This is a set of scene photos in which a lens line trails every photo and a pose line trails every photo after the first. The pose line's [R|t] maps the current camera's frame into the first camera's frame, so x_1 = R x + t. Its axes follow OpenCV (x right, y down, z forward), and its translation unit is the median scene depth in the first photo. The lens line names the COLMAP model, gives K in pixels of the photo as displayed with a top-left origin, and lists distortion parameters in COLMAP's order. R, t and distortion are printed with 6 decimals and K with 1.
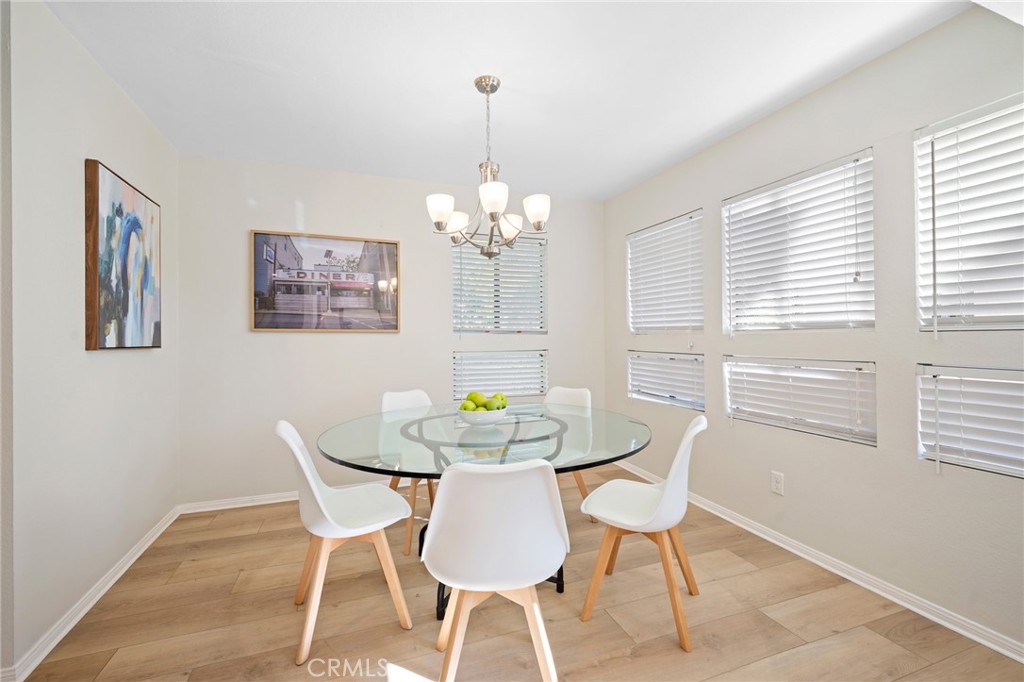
lens RADIAL K [[426.8, 0, 508.3], [0, 426.8, 337.3], [0, 0, 1]] dist [-0.002623, -0.000346]
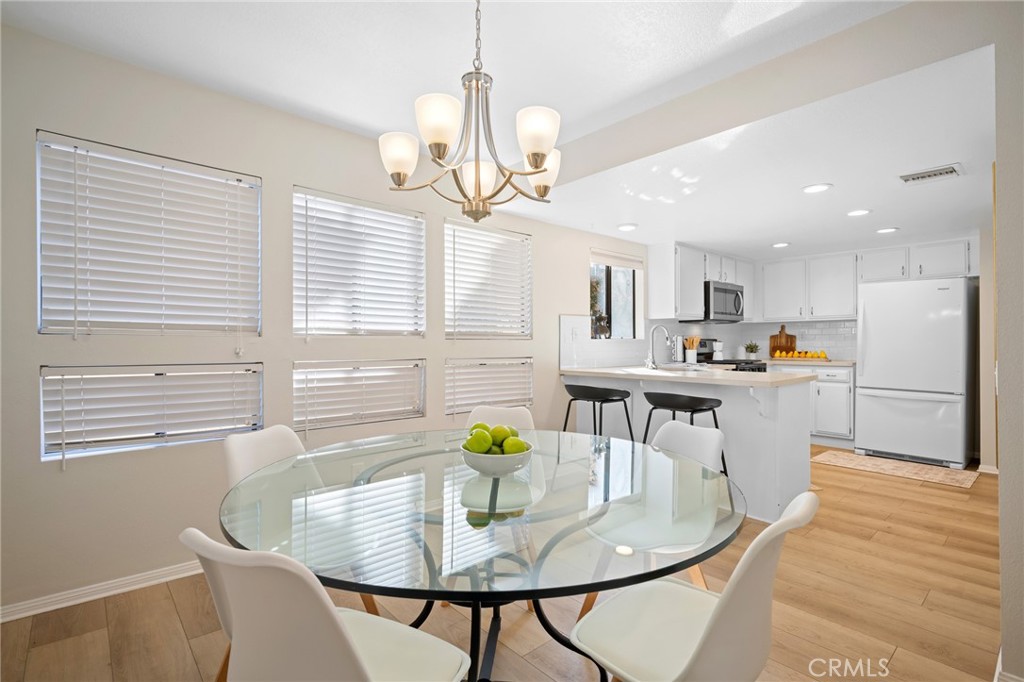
lens RADIAL K [[489.1, 0, 511.9], [0, 489.1, 344.8], [0, 0, 1]] dist [-0.004293, -0.000434]
pose [[-0.365951, 0.000797, 0.930634, -0.611414], [-0.002295, 0.999996, -0.001759, 0.007657], [-0.930631, -0.002779, -0.365948, 0.984531]]
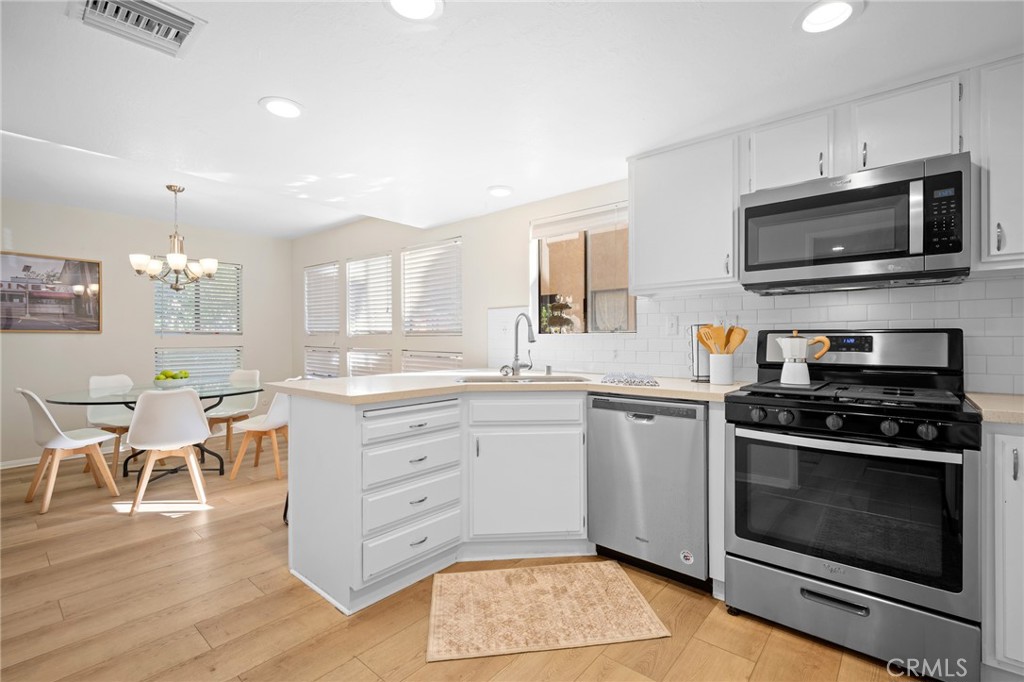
lens RADIAL K [[460.5, 0, 511.8], [0, 460.5, 340.2], [0, 0, 1]] dist [0.002570, 0.000482]
pose [[0.877150, -0.000657, 0.480217, 0.196218], [-0.004147, 0.999951, 0.008943, -0.010332], [-0.480199, -0.009836, 0.877104, -1.011000]]
